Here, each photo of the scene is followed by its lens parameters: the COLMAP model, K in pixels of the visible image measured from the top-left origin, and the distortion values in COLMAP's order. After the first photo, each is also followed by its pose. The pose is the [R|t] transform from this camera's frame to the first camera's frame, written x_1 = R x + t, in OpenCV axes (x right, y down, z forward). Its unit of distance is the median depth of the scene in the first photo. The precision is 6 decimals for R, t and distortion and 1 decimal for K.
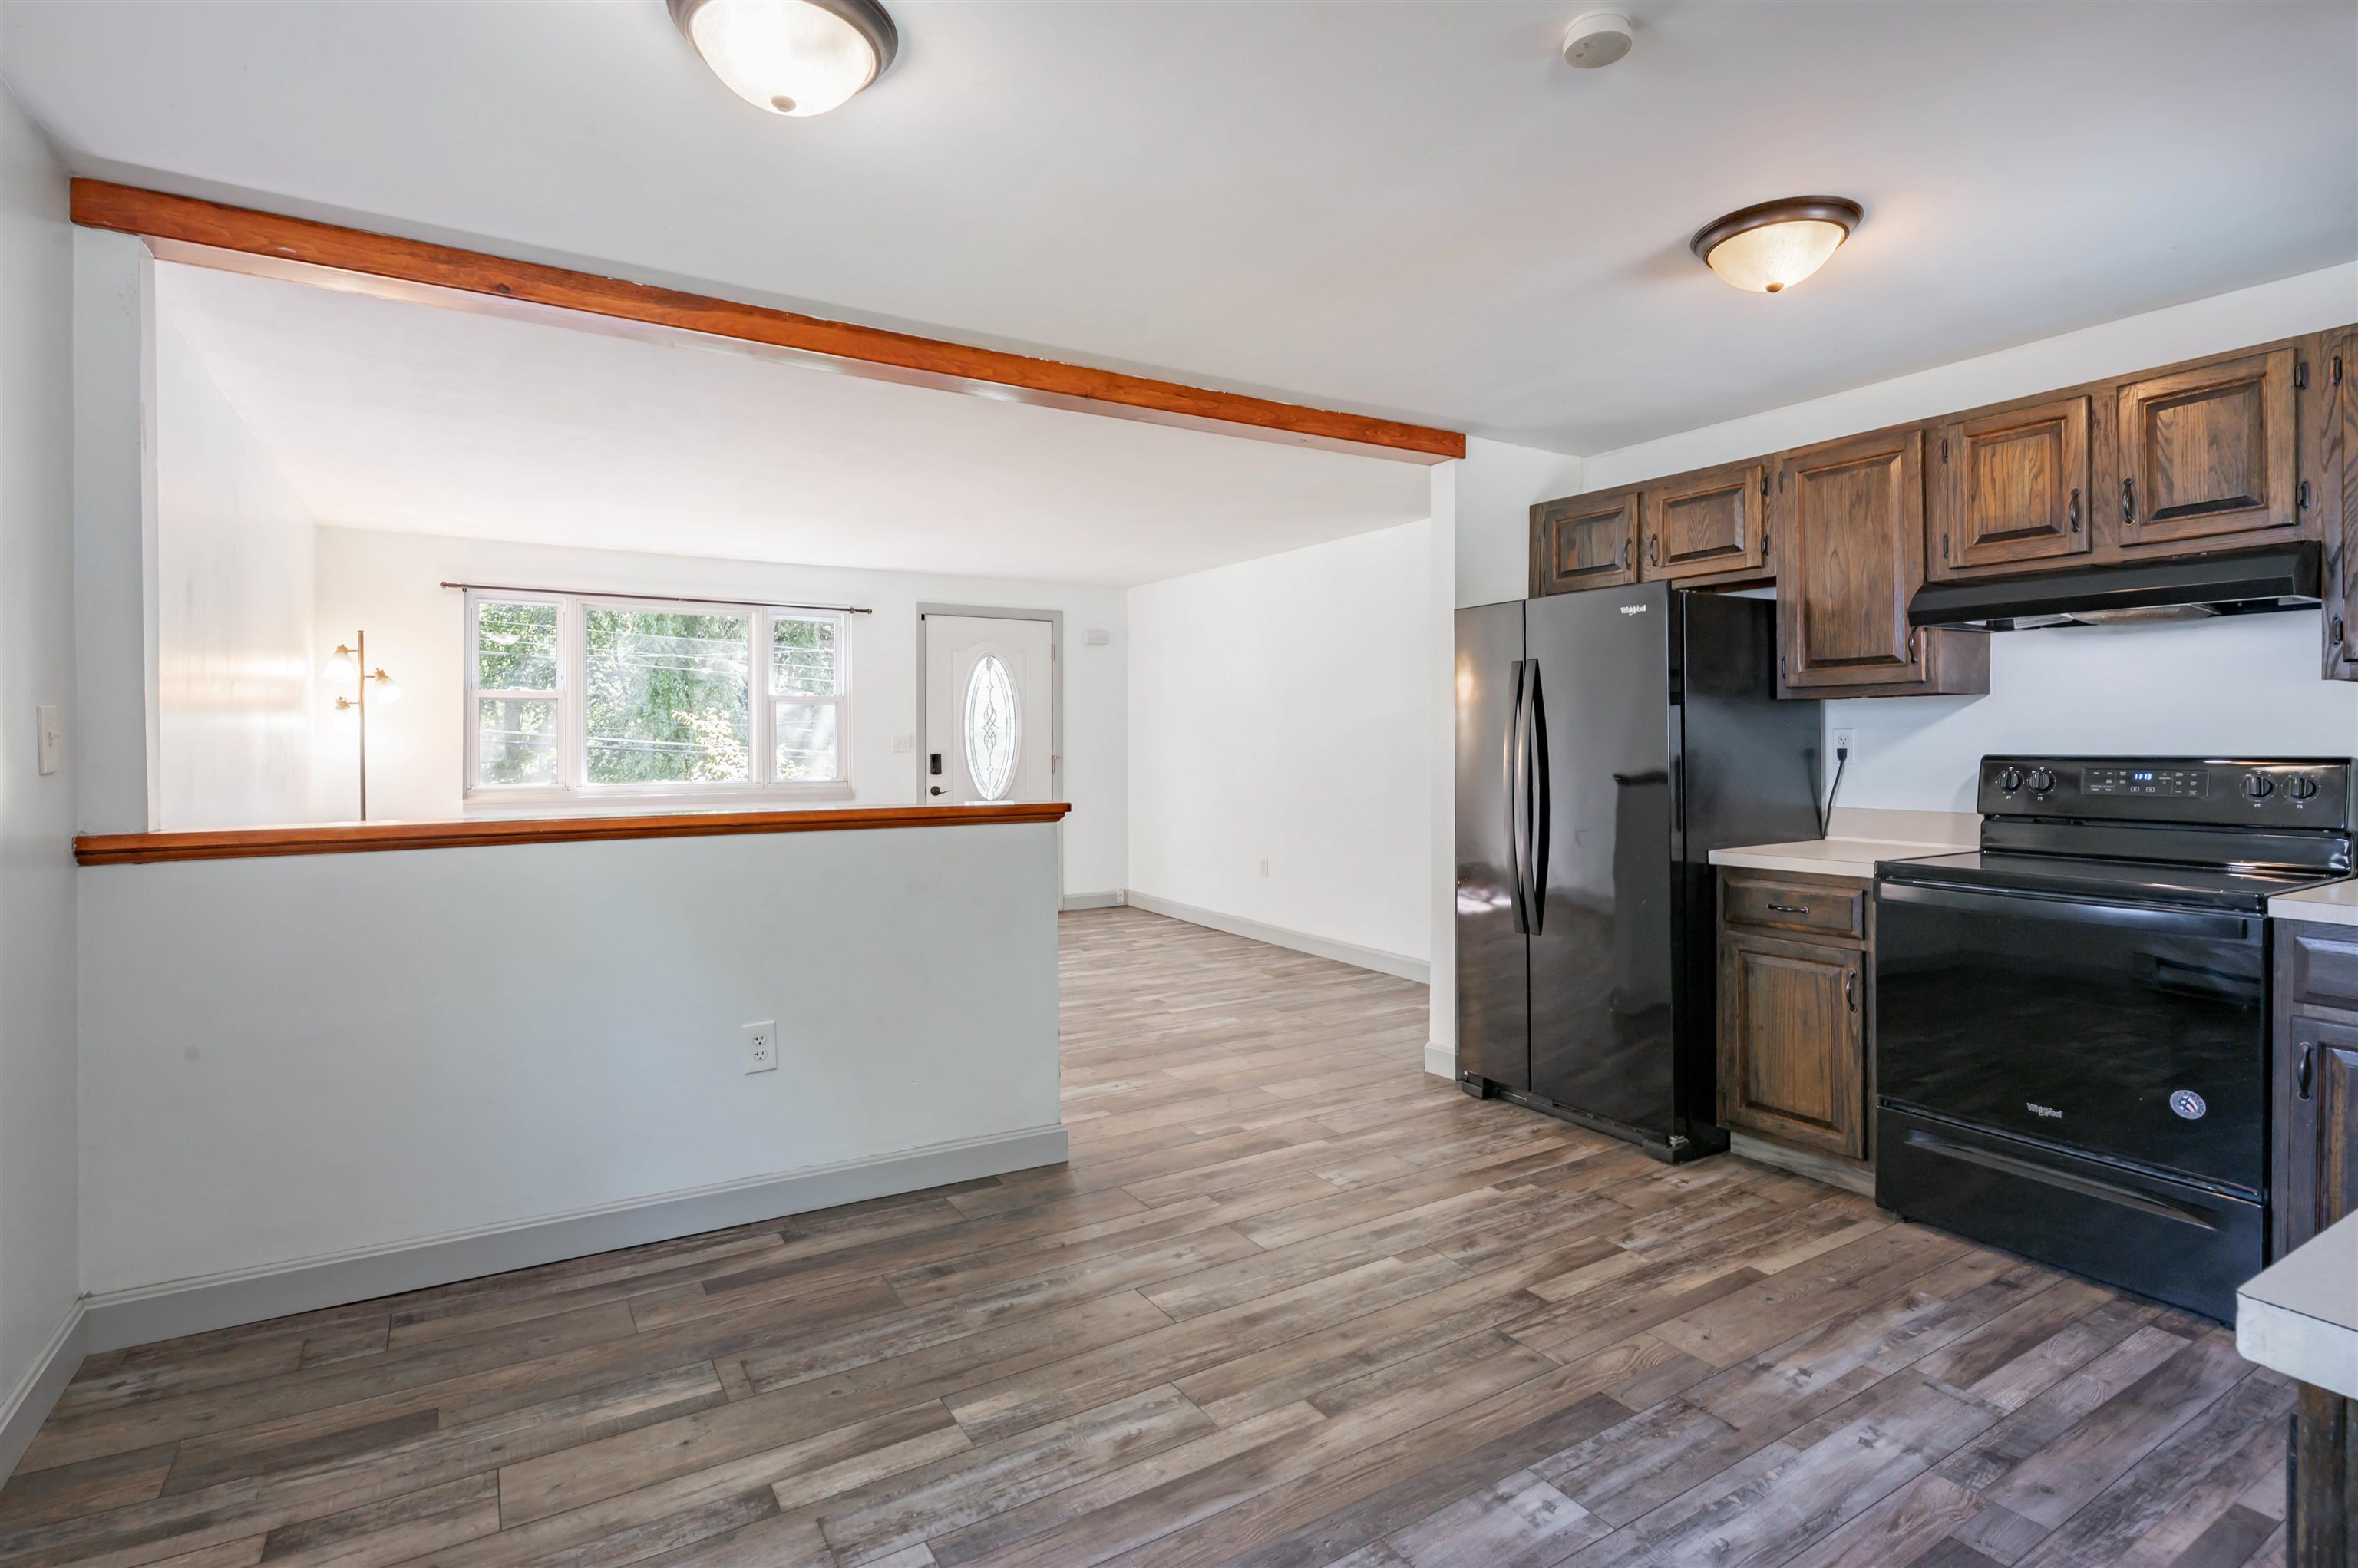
lens RADIAL K [[1153.9, 0, 1184.1], [0, 1153.9, 743.9], [0, 0, 1]] dist [0.006398, 0.000445]
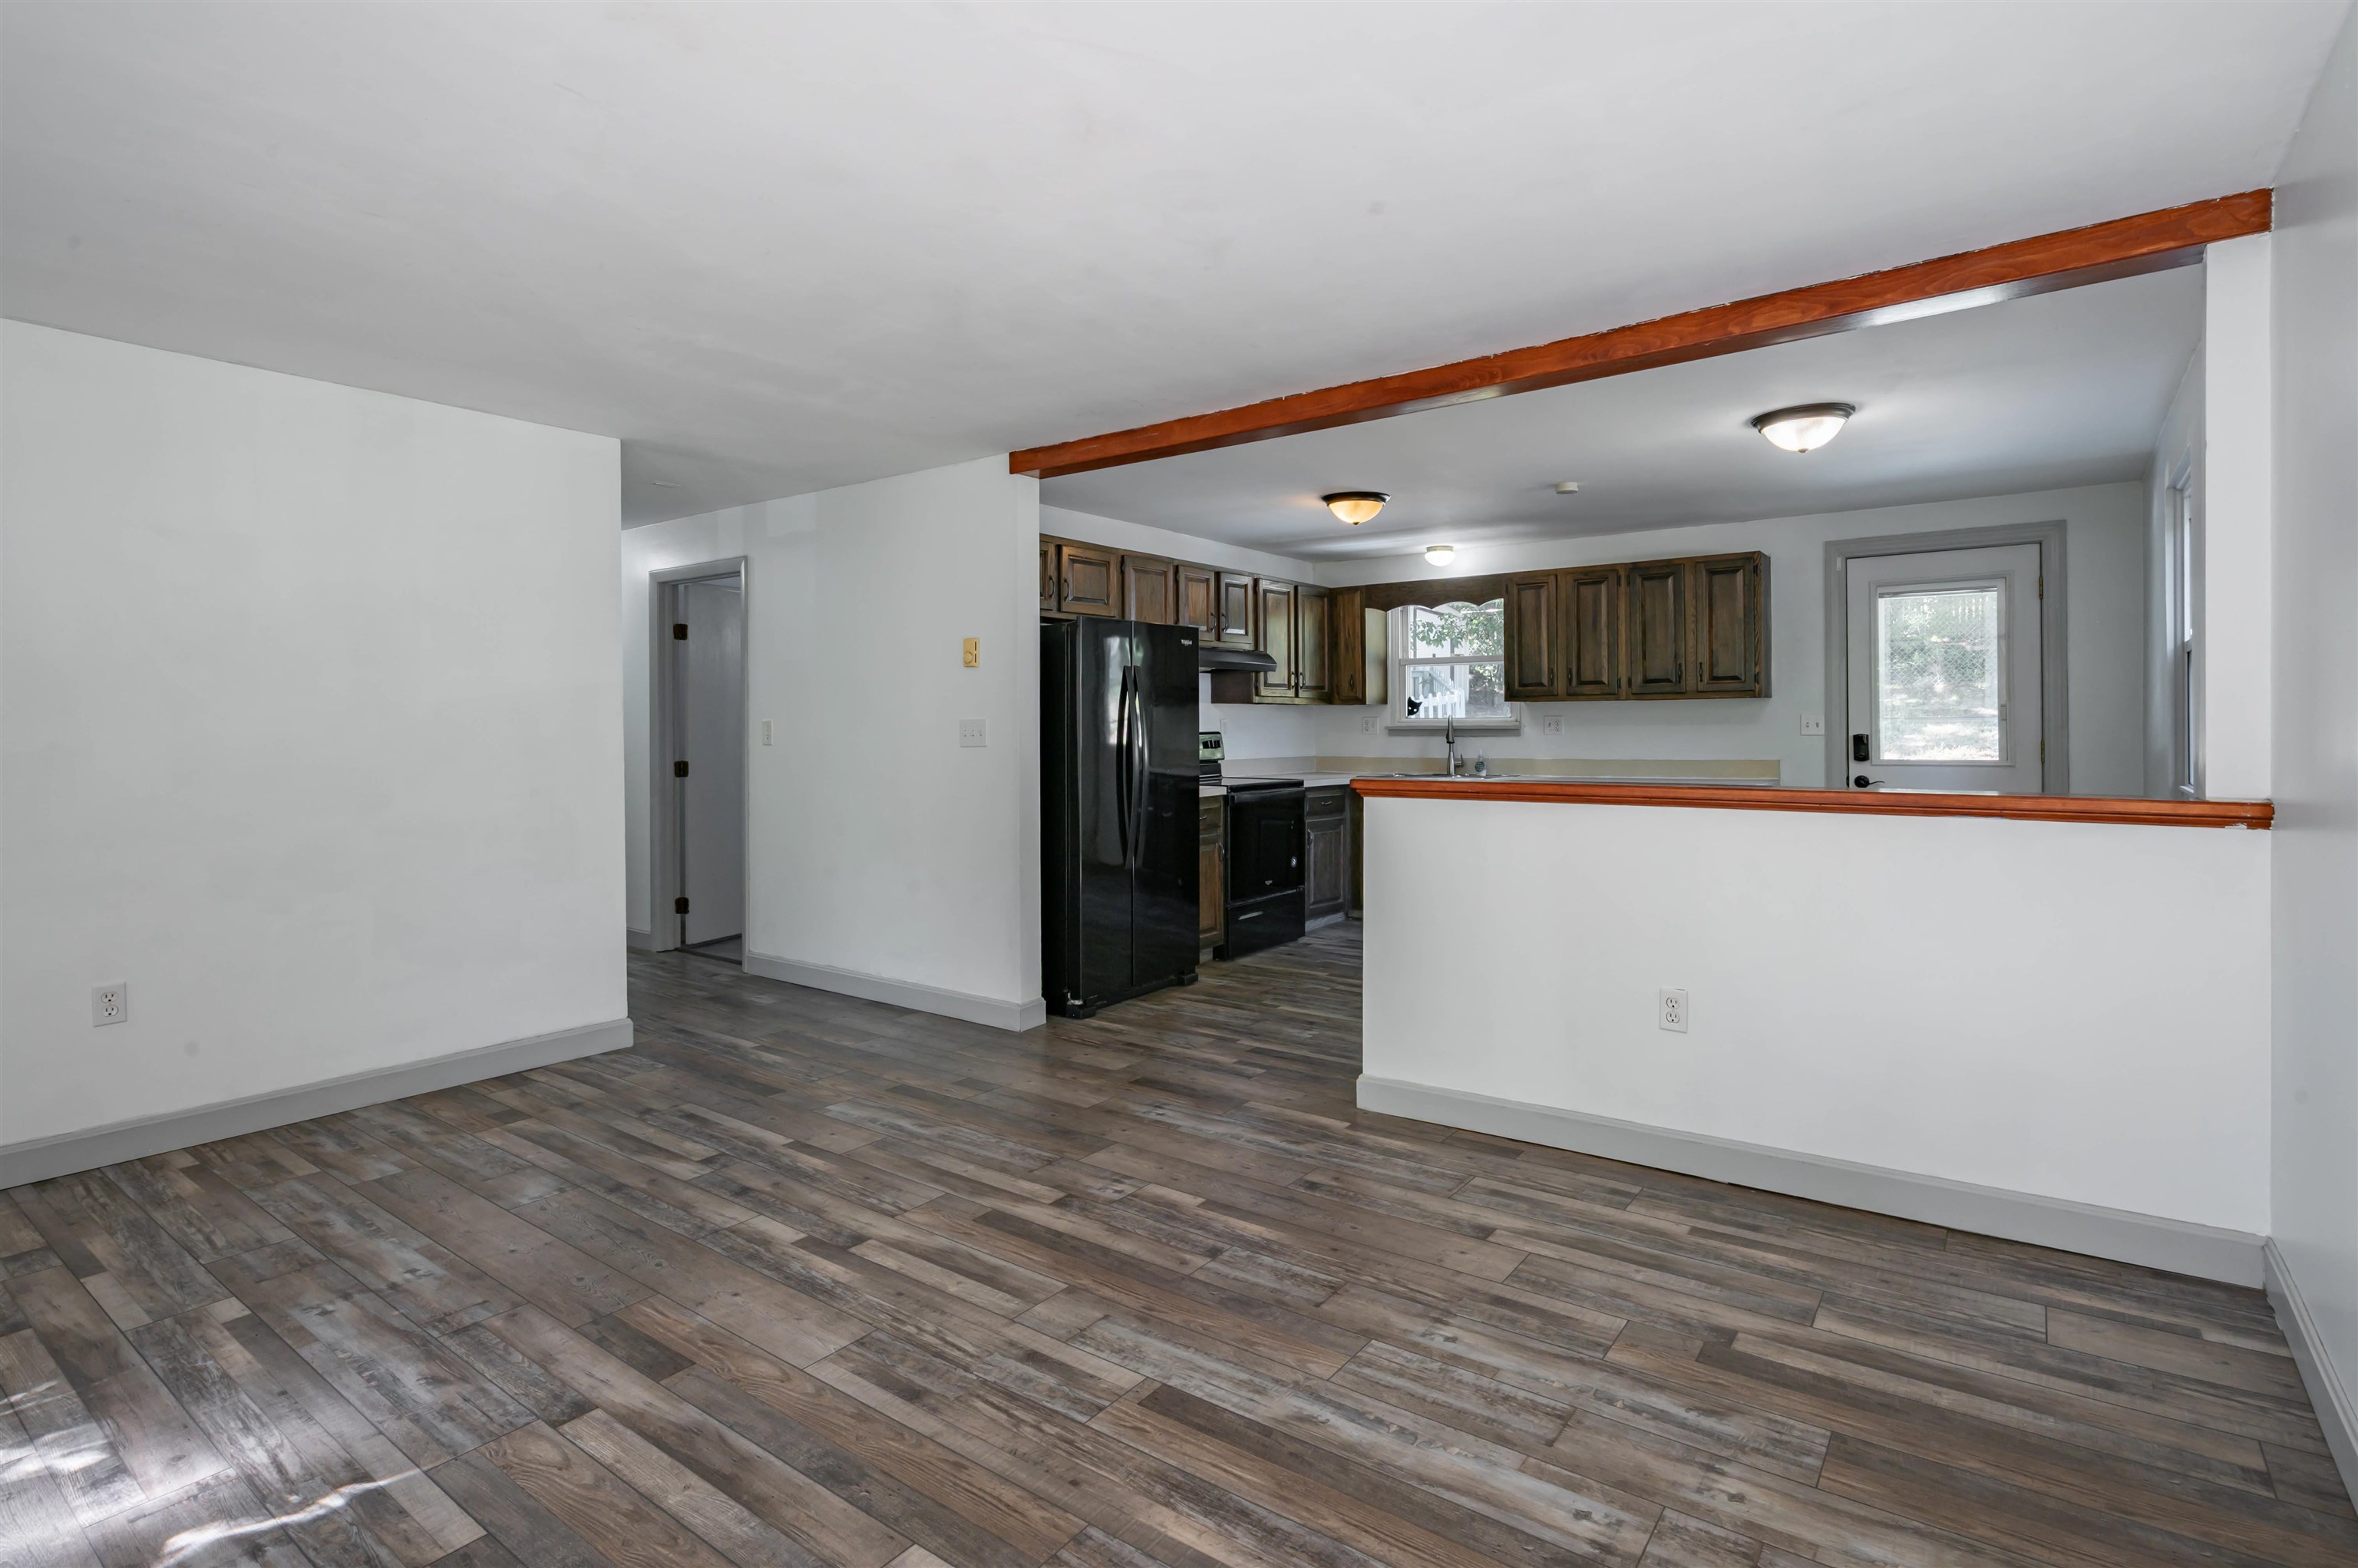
lens RADIAL K [[1139.7, 0, 1193.9], [0, 1139.7, 705.5], [0, 0, 1]] dist [-0.000628, 0.000851]
pose [[-0.372062, 0.022706, 0.927930, -1.225658], [0.010680, 0.999739, -0.020181, 0.003222], [-0.928147, 0.002402, -0.372207, 1.811088]]
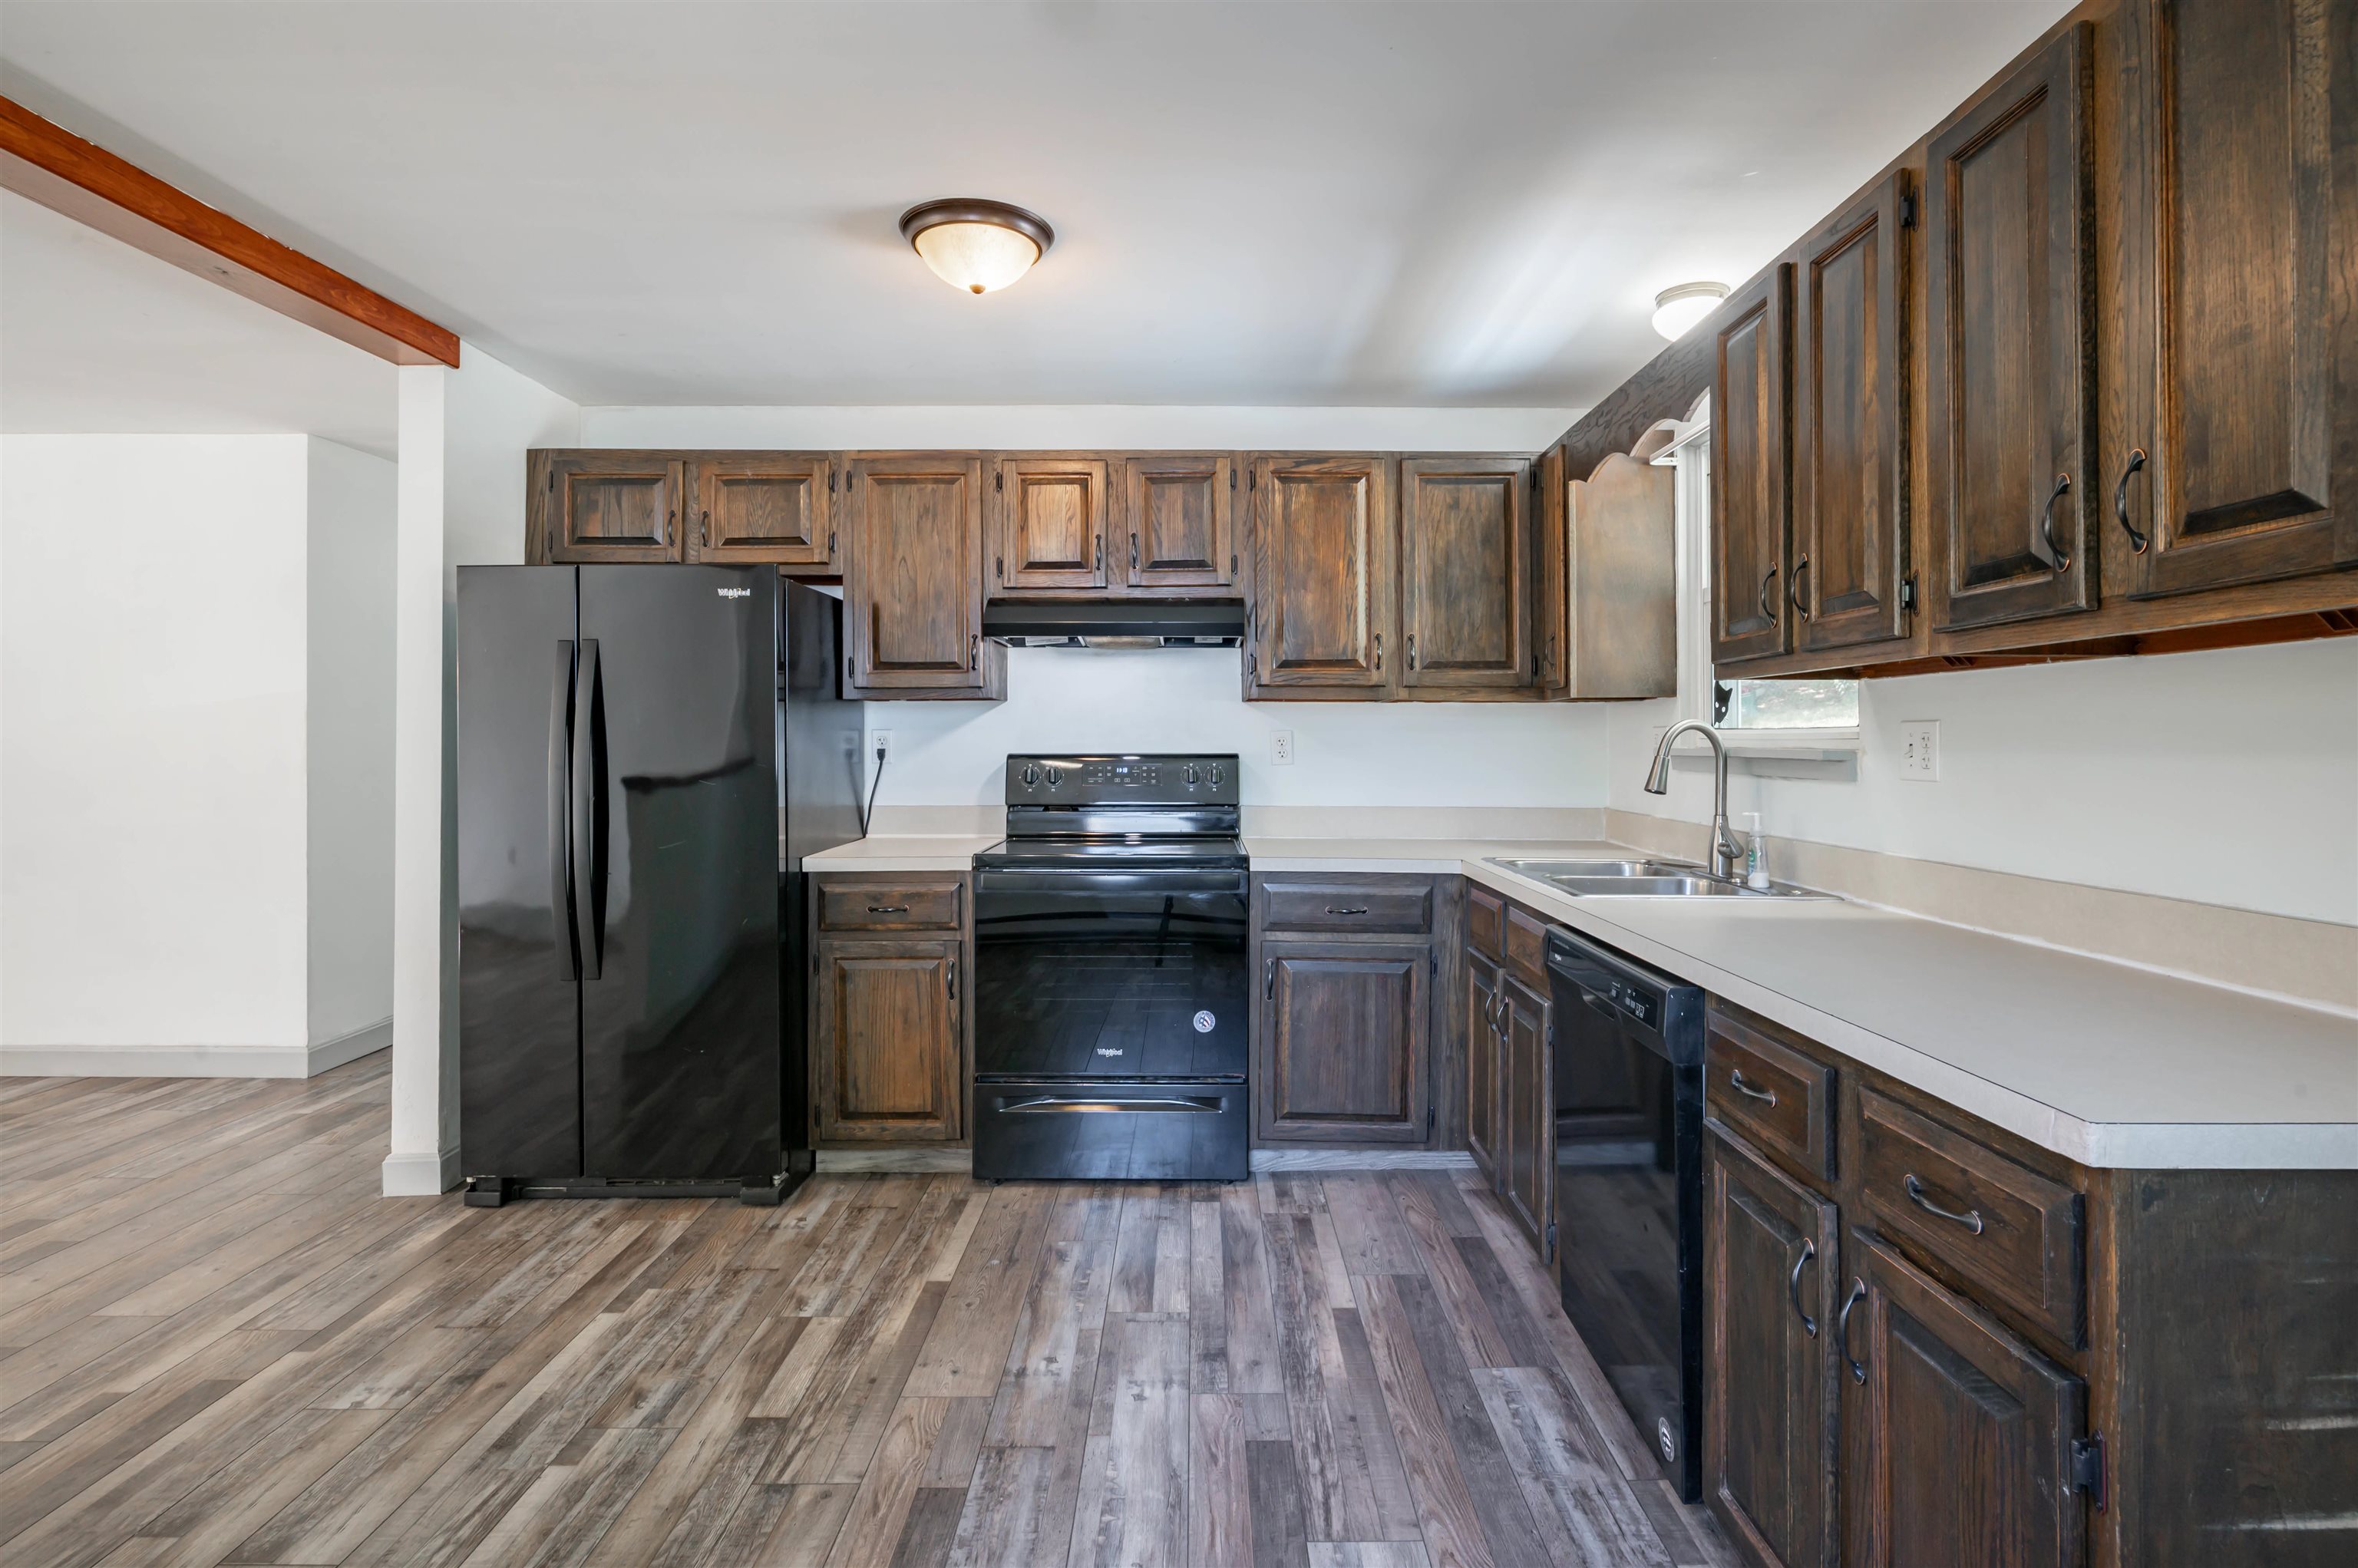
lens RADIAL K [[1159.0, 0, 1187.2], [0, 1159.0, 729.8], [0, 0, 1]] dist [-0.001319, 0.001516]
pose [[0.531260, 0.010230, 0.847147, -0.206696], [0.000755, 0.999921, -0.012549, 0.000485], [-0.847208, 0.007306, 0.531211, 0.269324]]
